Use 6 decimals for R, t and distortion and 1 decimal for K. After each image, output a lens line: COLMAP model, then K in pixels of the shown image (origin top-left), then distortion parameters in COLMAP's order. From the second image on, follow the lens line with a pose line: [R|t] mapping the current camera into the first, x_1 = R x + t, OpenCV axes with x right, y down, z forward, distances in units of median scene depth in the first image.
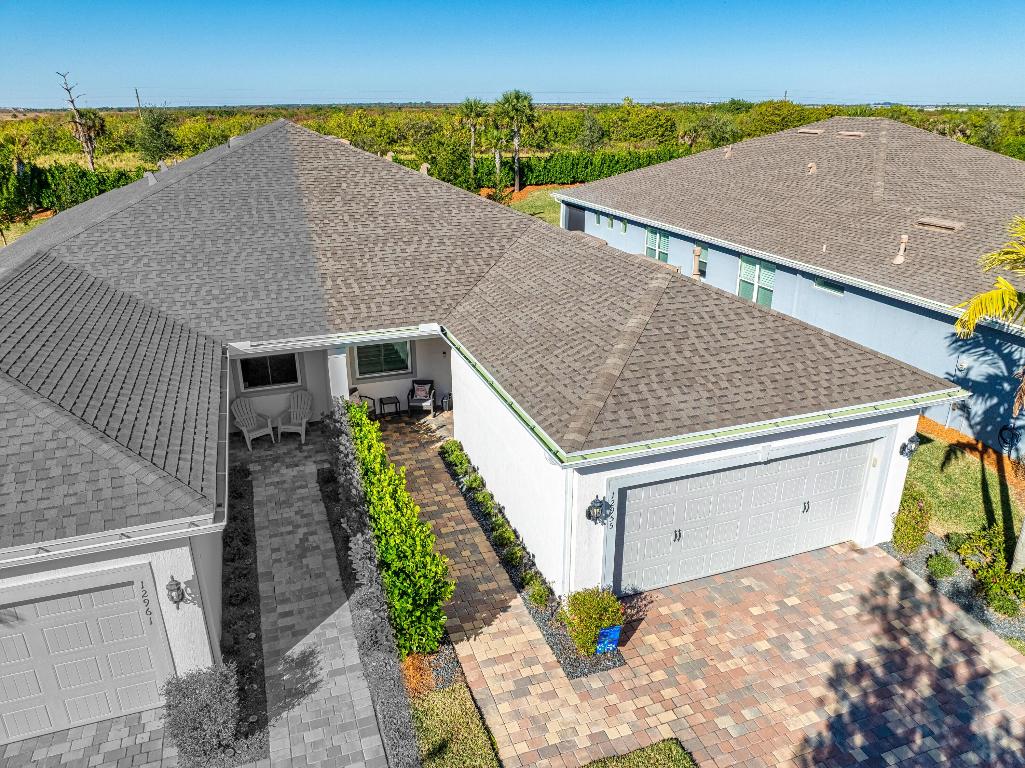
lens RADIAL K [[722.2, 0, 514.0], [0, 722.2, 384.7], [0, 0, 1]] dist [-0.060849, 0.033107]
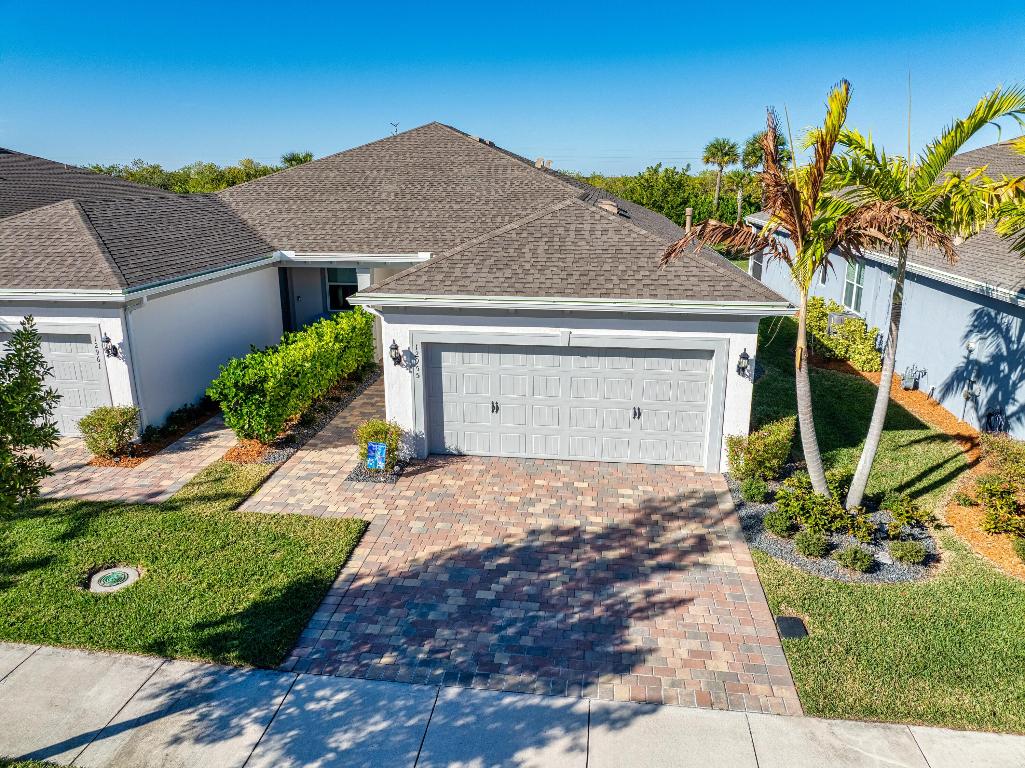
lens RADIAL K [[722.2, 0, 512.8], [0, 722.2, 384.5], [0, 0, 1]] dist [-0.060849, 0.033107]
pose [[0.888487, 0.126676, -0.441072, 0.803878], [-0.170435, 0.983487, -0.060865, 0.255718], [0.426079, 0.129252, 0.895406, -0.008138]]
